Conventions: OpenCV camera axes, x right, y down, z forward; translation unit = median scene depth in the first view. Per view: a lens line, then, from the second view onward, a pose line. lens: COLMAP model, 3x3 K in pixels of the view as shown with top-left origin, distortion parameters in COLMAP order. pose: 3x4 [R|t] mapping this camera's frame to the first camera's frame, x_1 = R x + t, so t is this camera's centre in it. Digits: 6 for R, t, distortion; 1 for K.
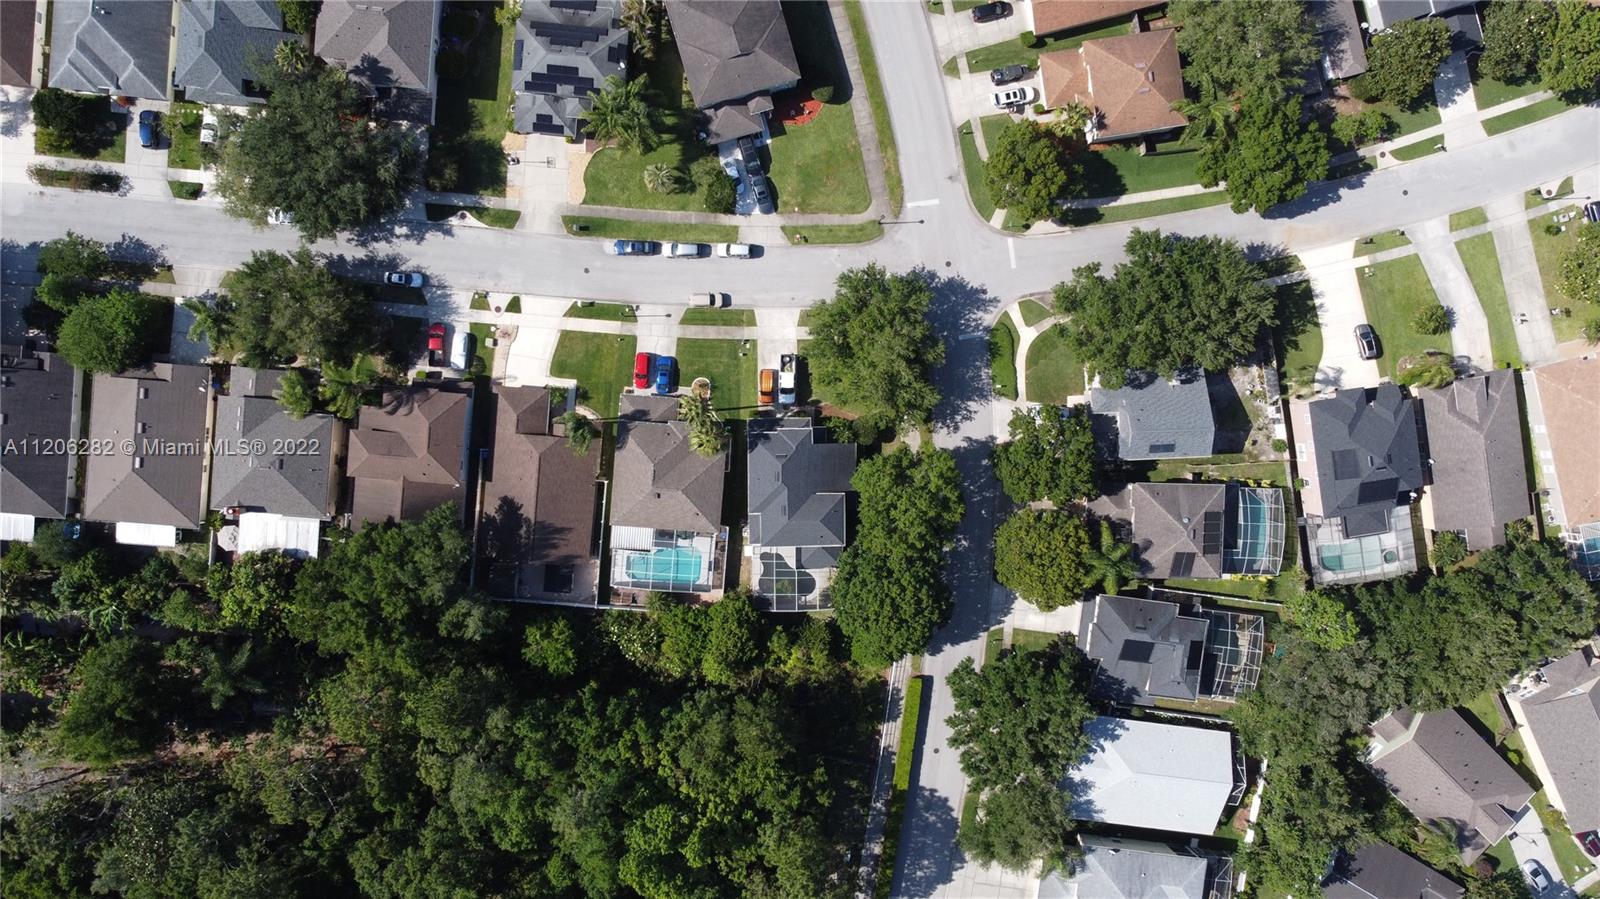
lens RADIAL K [[1210.9, 0, 805.2], [0, 1210.9, 453.9], [0, 0, 1]] dist [0.005974, -0.017817]
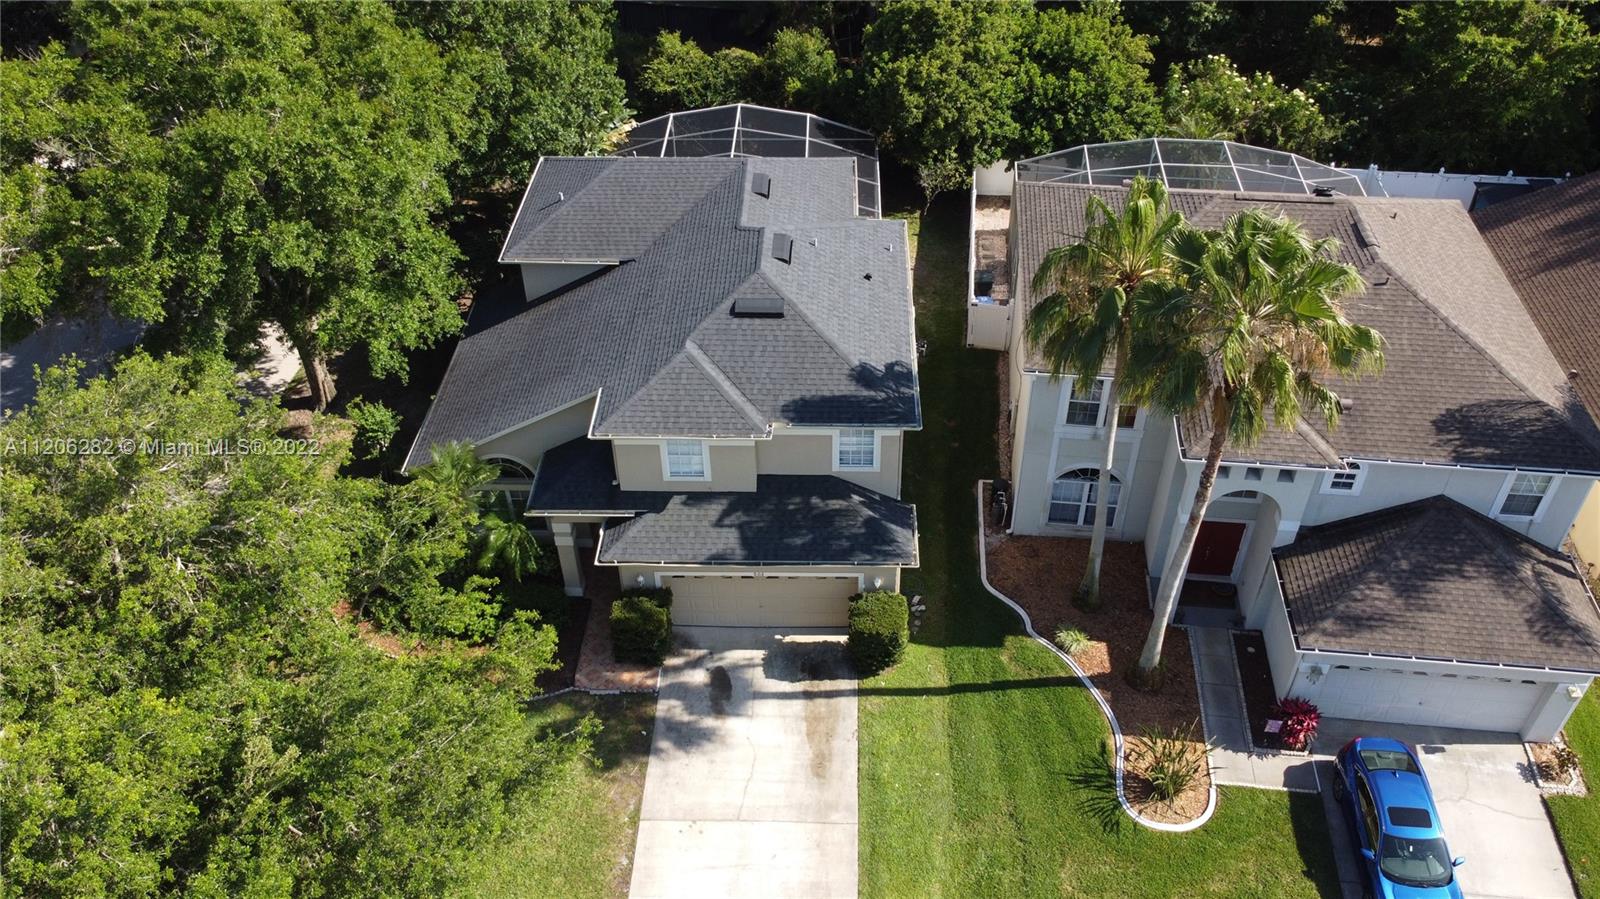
lens RADIAL K [[1210.9, 0, 801.6], [0, 1210.9, 447.5], [0, 0, 1]] dist [0.005974, -0.017817]
pose [[-0.998248, -0.059089, -0.002962, -0.027327], [0.037398, -0.669001, 0.742320, -0.161578], [-0.045845, 0.740909, 0.670039, 0.850303]]
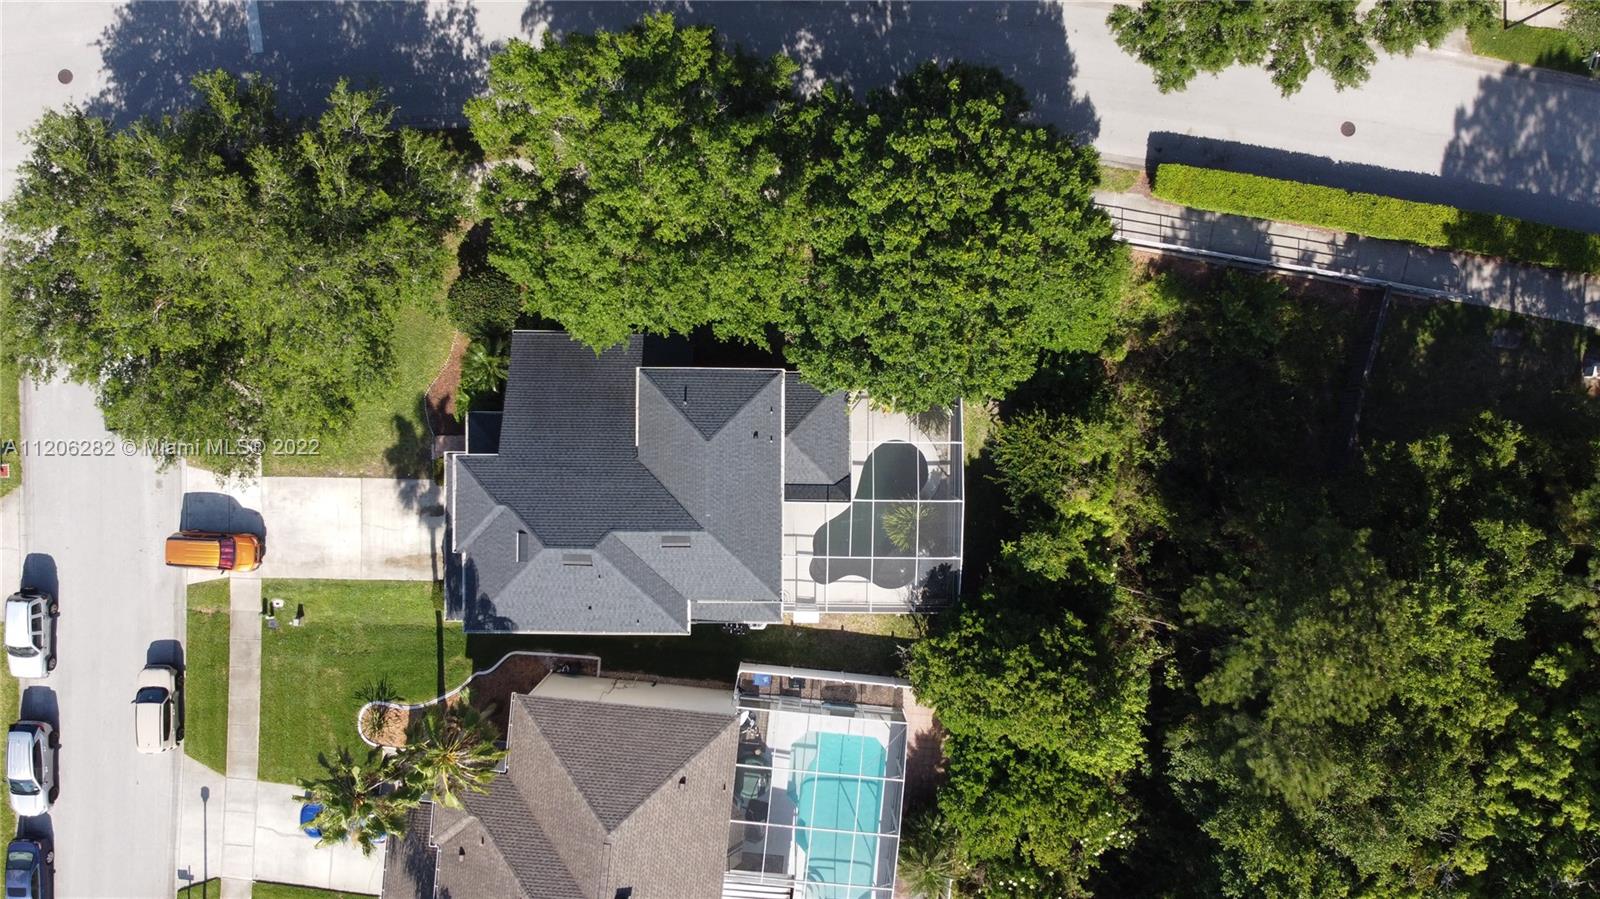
lens RADIAL K [[1210.9, 0, 806.5], [0, 1210.9, 446.9], [0, 0, 1]] dist [0.005974, -0.017817]
pose [[0.019090, -0.995876, -0.088698, 0.040991], [0.999426, 0.021490, -0.026181, 0.091031], [0.027979, -0.088147, 0.995714, 0.629945]]
